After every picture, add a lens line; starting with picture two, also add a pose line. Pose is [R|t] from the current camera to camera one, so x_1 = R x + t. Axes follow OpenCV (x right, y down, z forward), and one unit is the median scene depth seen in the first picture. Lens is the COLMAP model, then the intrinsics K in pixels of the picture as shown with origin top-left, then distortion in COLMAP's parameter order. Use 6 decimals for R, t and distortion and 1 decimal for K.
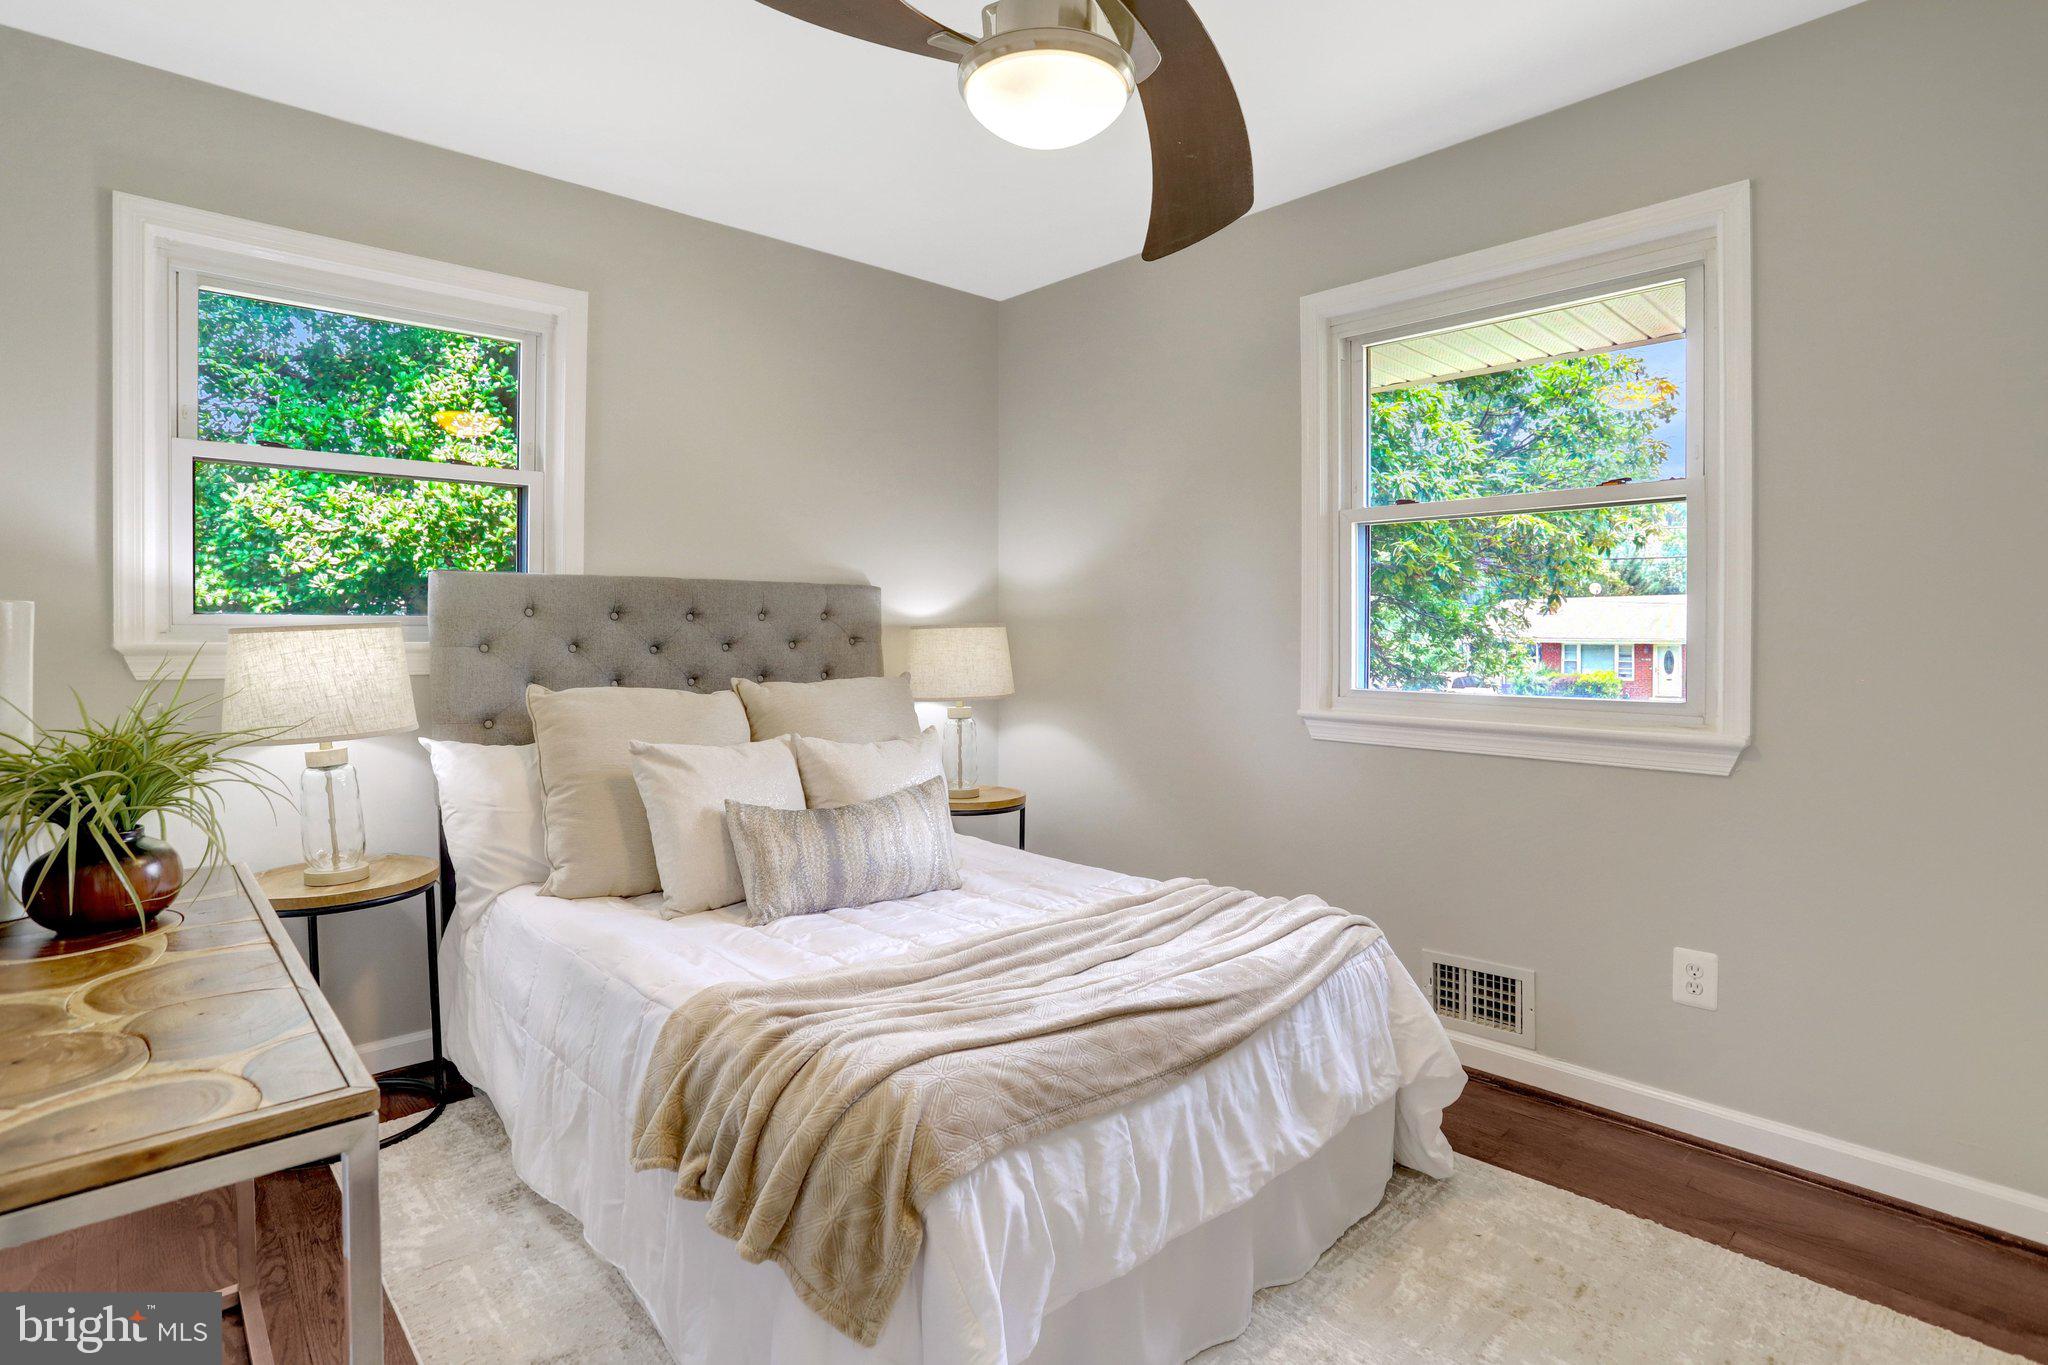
lens RADIAL K [[1014.4, 0, 1006.8], [0, 1014.4, 658.9], [0, 0, 1]] dist [-0.056849, 0.025811]
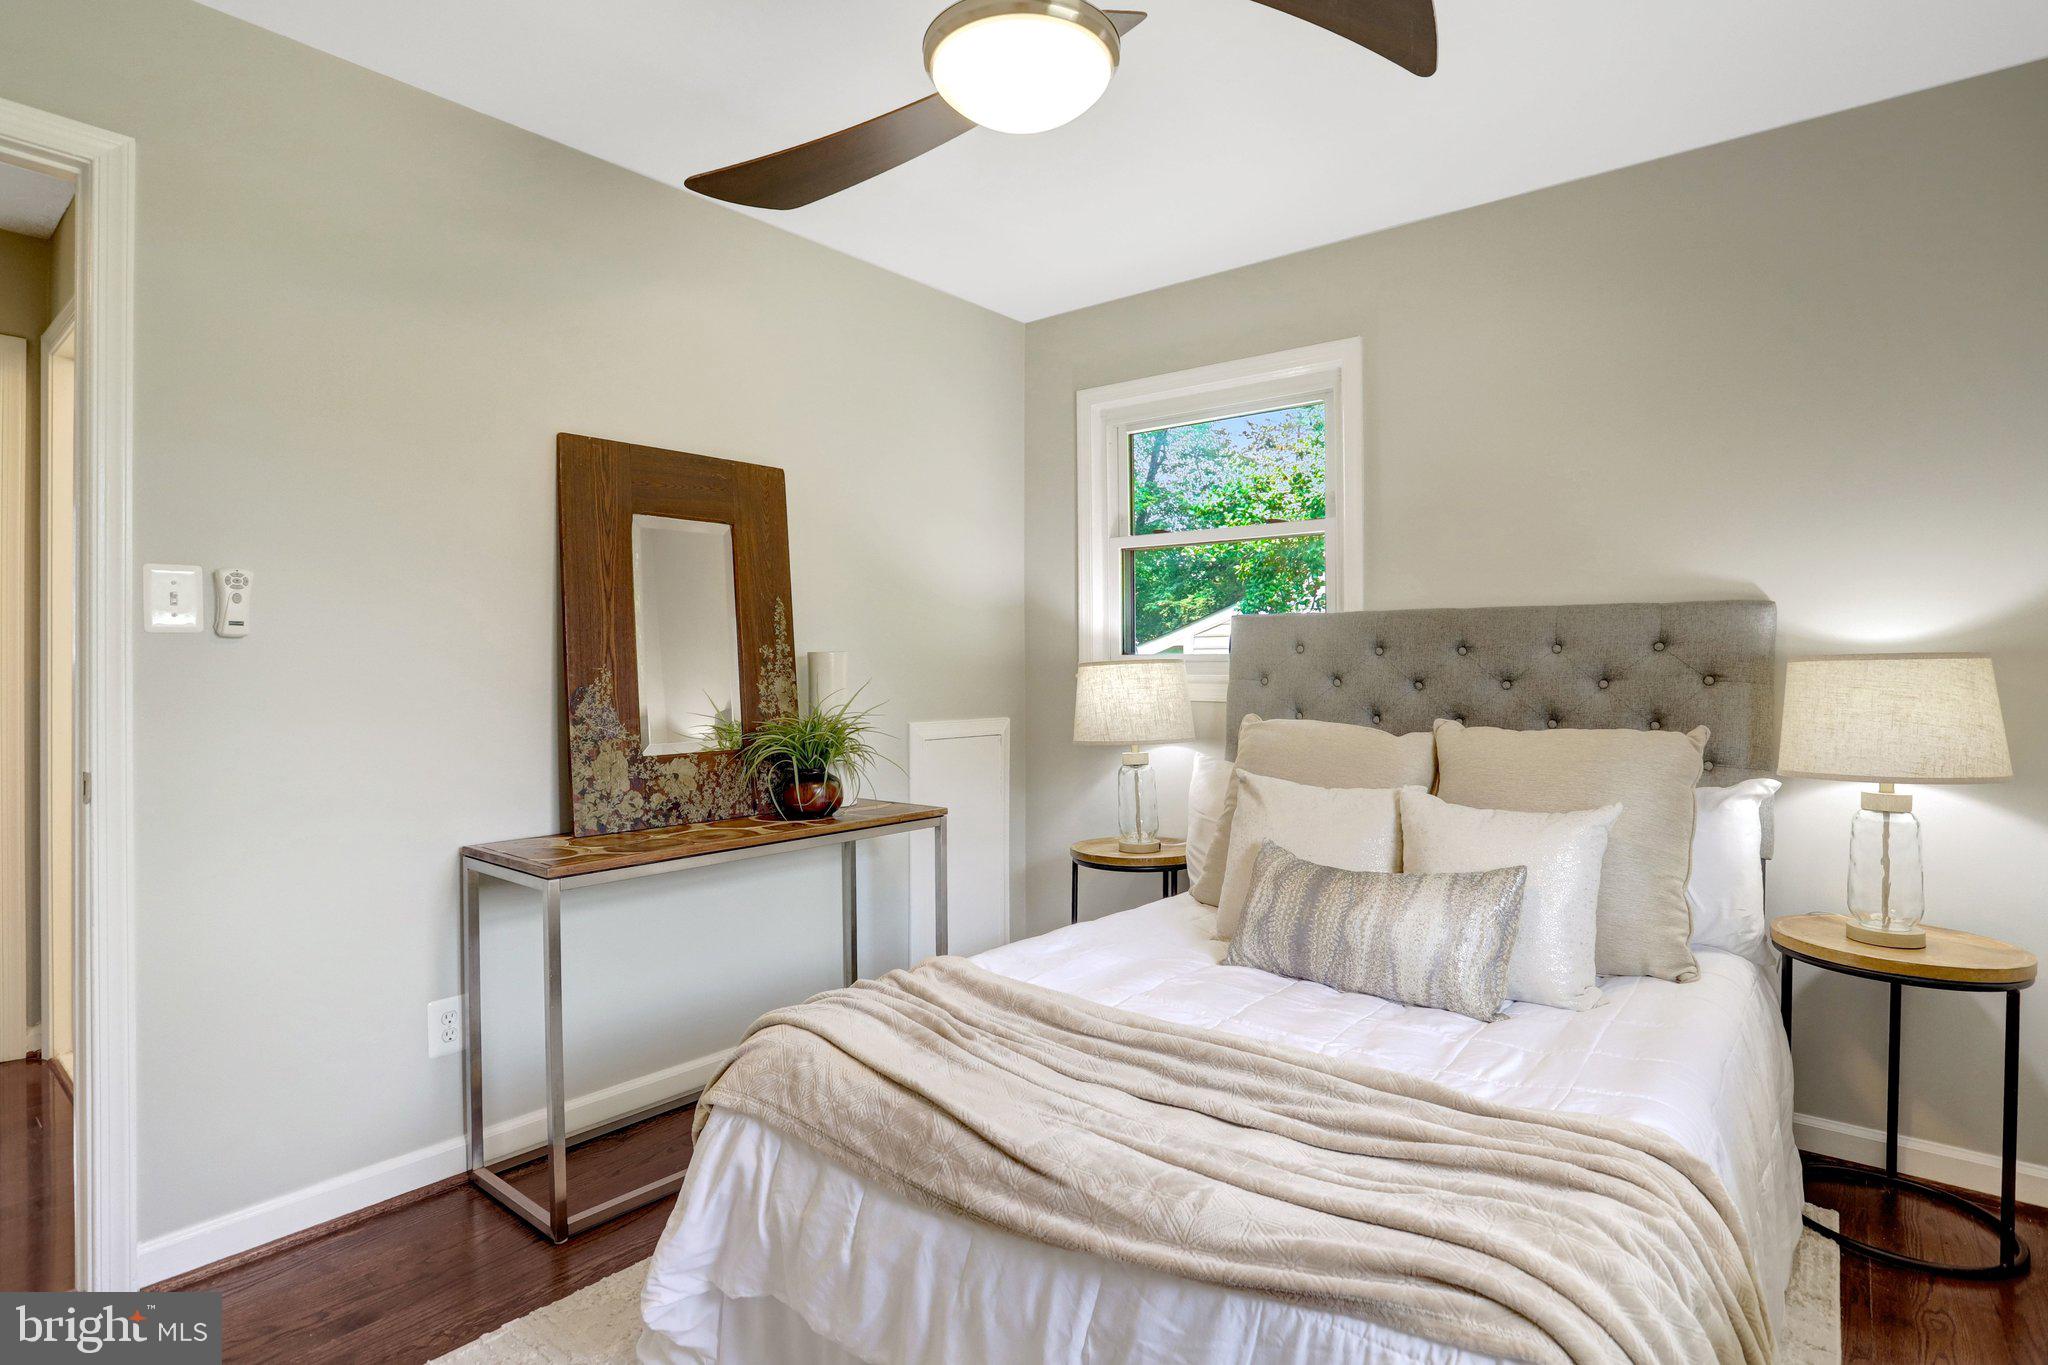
lens RADIAL K [[1006.5, 0, 1031.0], [0, 1006.5, 663.1], [0, 0, 1]] dist [-0.051727, 0.026647]
pose [[0.169221, -0.003132, -0.985573, 0.533616], [-0.023579, 0.999696, -0.007225, -0.015263], [0.985296, 0.024462, 0.169096, 0.497692]]
